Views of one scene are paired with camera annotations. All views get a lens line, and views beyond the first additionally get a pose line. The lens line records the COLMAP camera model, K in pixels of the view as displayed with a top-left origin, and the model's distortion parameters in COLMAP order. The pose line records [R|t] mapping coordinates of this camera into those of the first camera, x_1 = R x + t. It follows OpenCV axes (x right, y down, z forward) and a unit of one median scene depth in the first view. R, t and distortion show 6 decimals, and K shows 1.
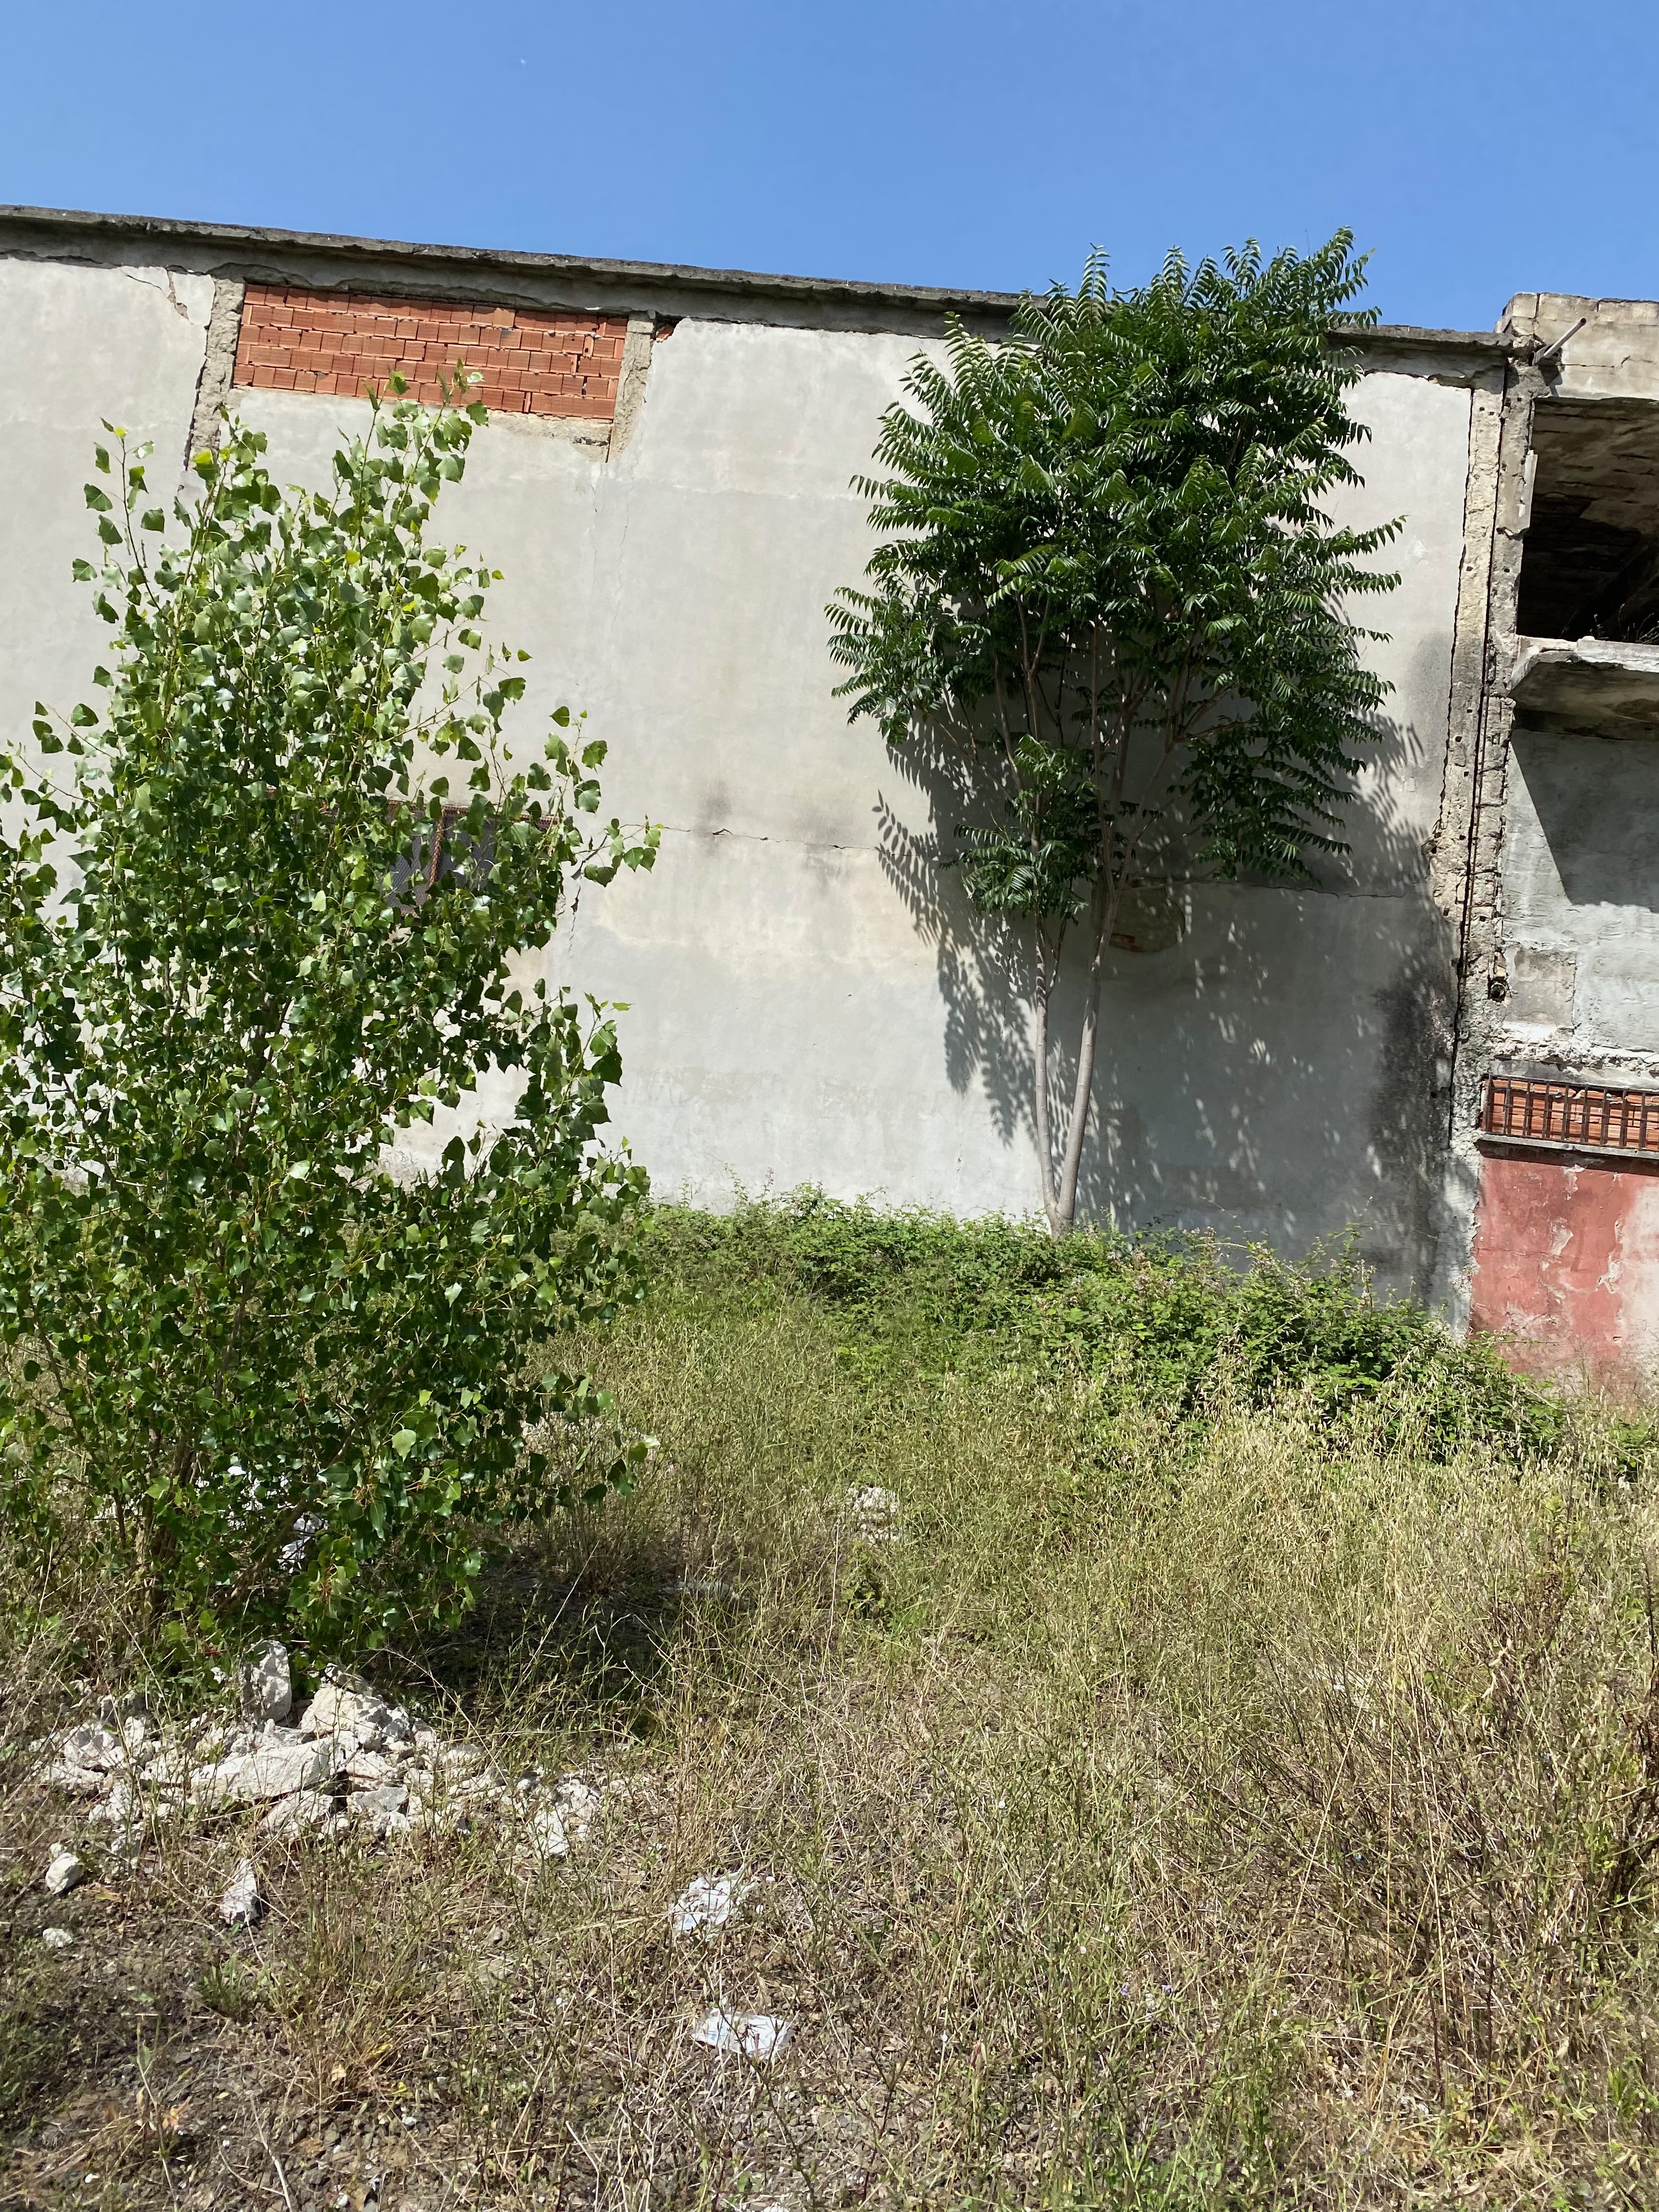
lens RADIAL K [[1686.5, 0, 826.3], [0, 1686.5, 1080.2], [0, 0, 1]] dist [0.015562, 0.007137]
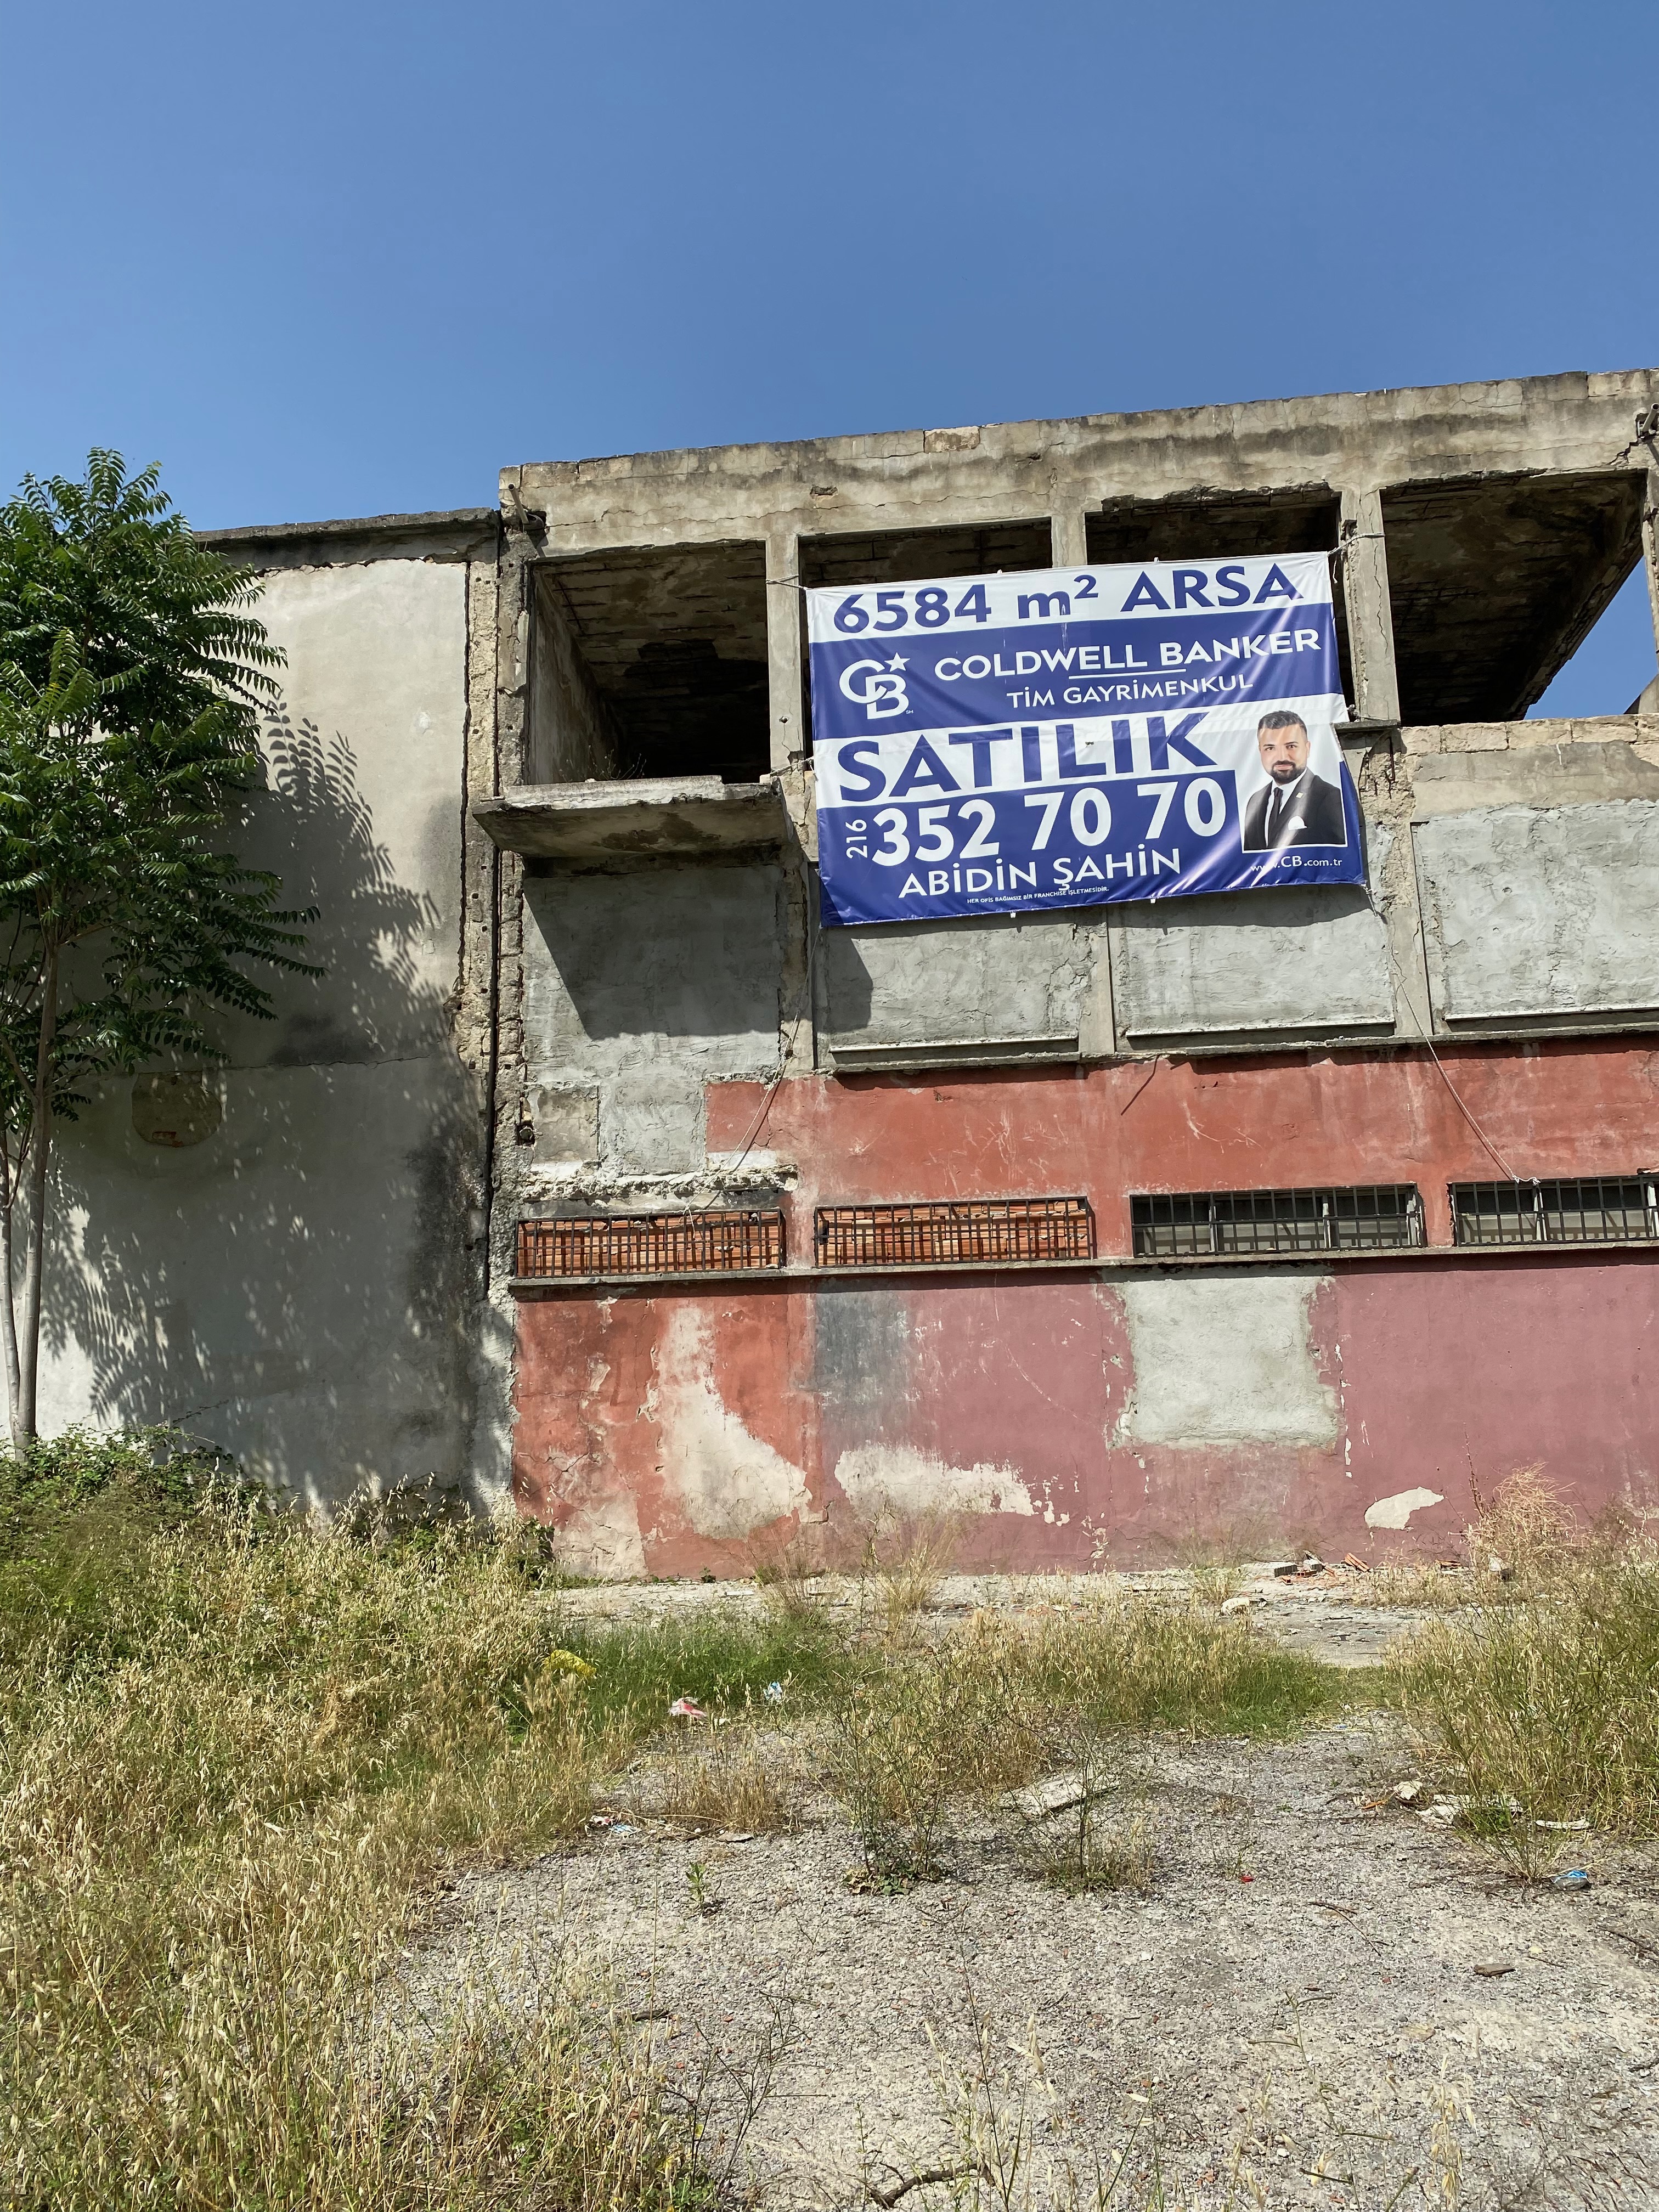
lens RADIAL K [[1644.9, 0, 834.1], [0, 1644.9, 1112.6], [0, 0, 1]] dist [0.181244, -0.478944]
pose [[0.987476, -0.148066, -0.054478, 0.627283], [0.142766, 0.985573, -0.090907, 0.049320], [0.067152, 0.081990, 0.994368, 0.029658]]
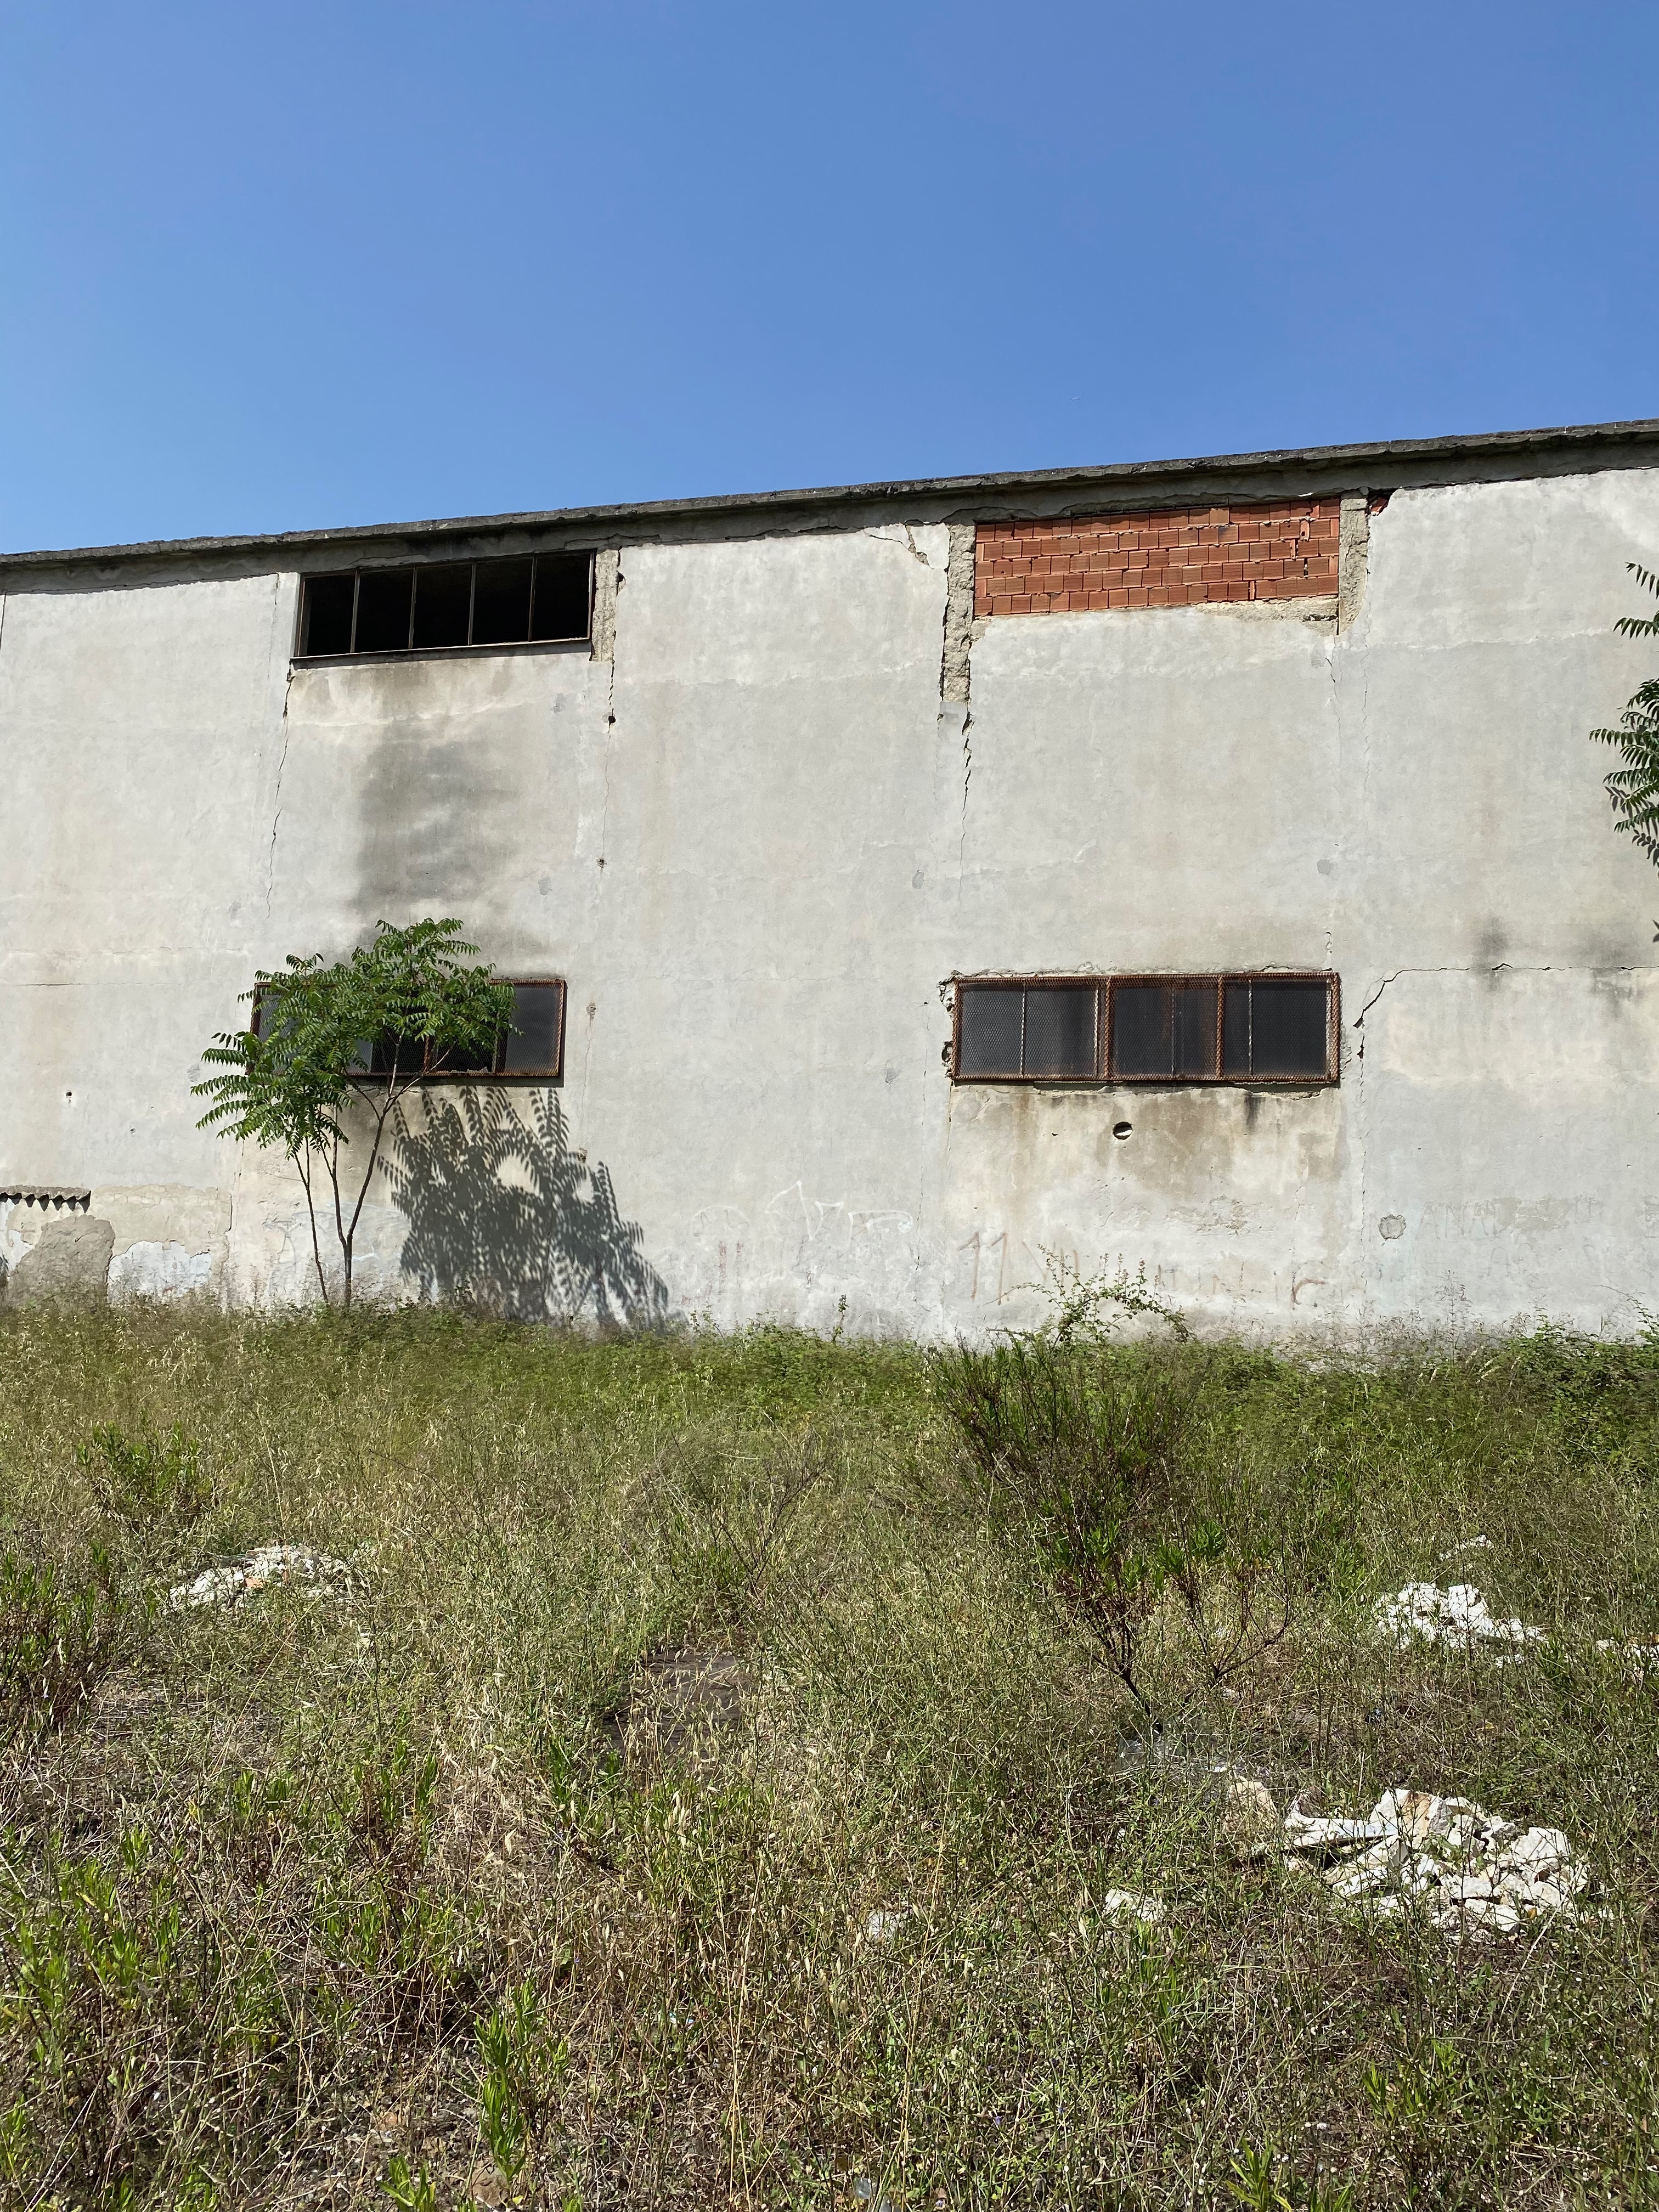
lens RADIAL K [[1672.7, 0, 838.5], [0, 1672.7, 1121.8], [0, 0, 1]] dist [0.109610, -0.281651]
pose [[0.976871, -0.093184, -0.192459, -0.271191], [0.087790, 0.995474, -0.036385, -0.051855], [0.194978, 0.018648, 0.980630, -0.099980]]
